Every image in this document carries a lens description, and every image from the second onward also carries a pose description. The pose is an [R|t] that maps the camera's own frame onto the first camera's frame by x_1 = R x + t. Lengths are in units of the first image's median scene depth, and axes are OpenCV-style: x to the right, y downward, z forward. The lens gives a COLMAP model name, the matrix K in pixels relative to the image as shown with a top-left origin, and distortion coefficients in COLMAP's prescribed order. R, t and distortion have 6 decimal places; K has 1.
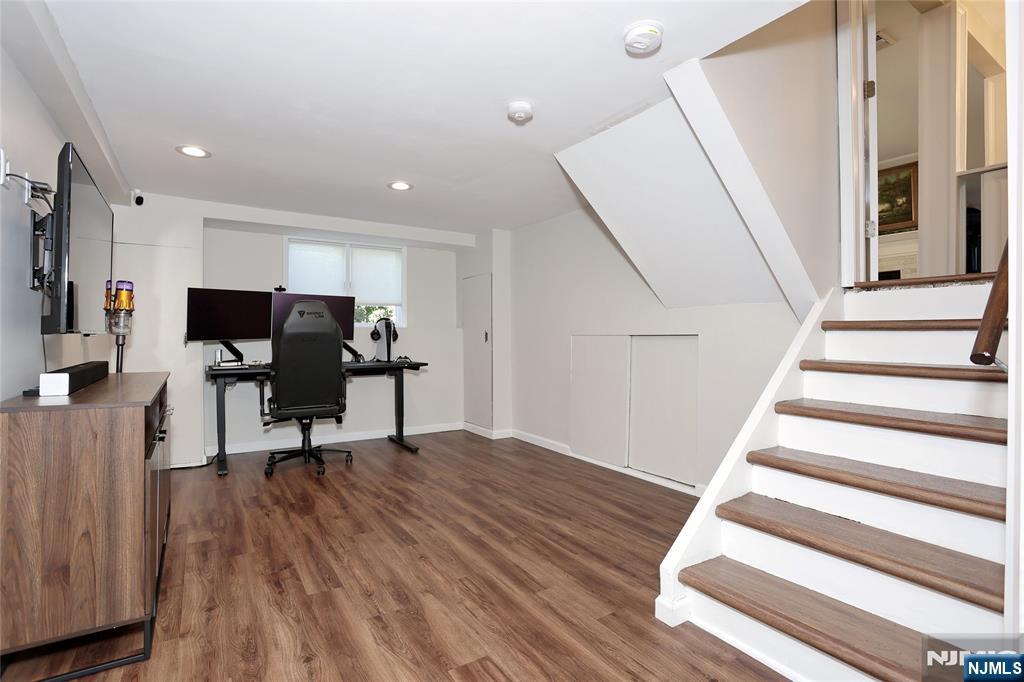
lens RADIAL K [[502.9, 0, 504.3], [0, 502.9, 336.7], [0, 0, 1]] dist [-0.066613, 0.031973]
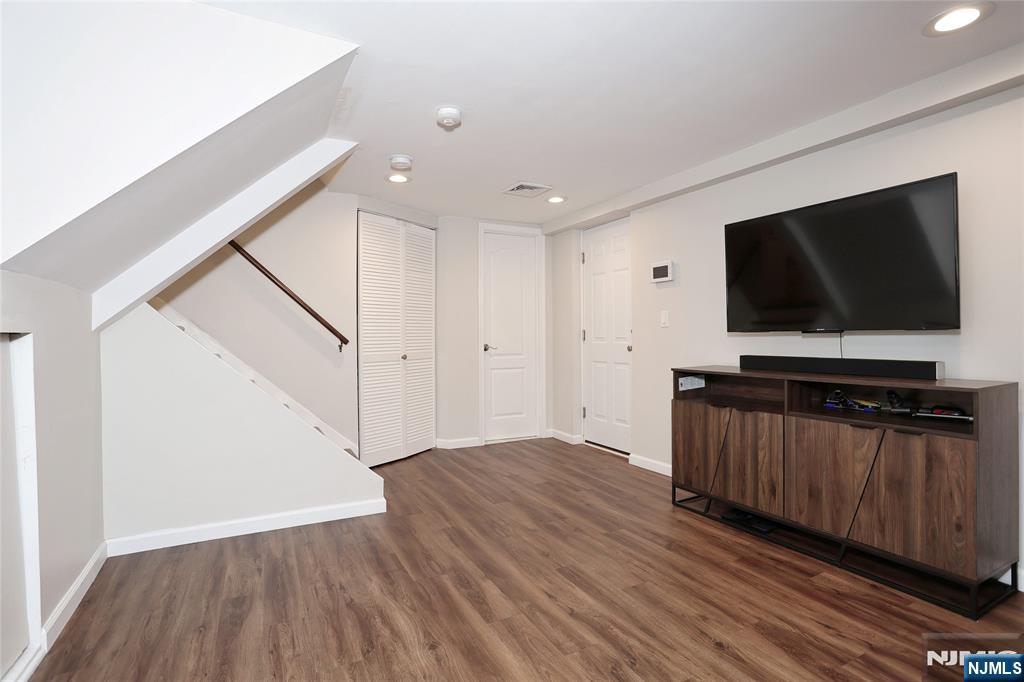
lens RADIAL K [[502.9, 0, 504.3], [0, 502.9, 336.7], [0, 0, 1]] dist [-0.066613, 0.031973]
pose [[-0.995936, 0.006140, 0.089859, -0.160023], [0.006557, 0.999969, 0.004349, -0.000256], [-0.089830, 0.004920, -0.995945, 1.853138]]
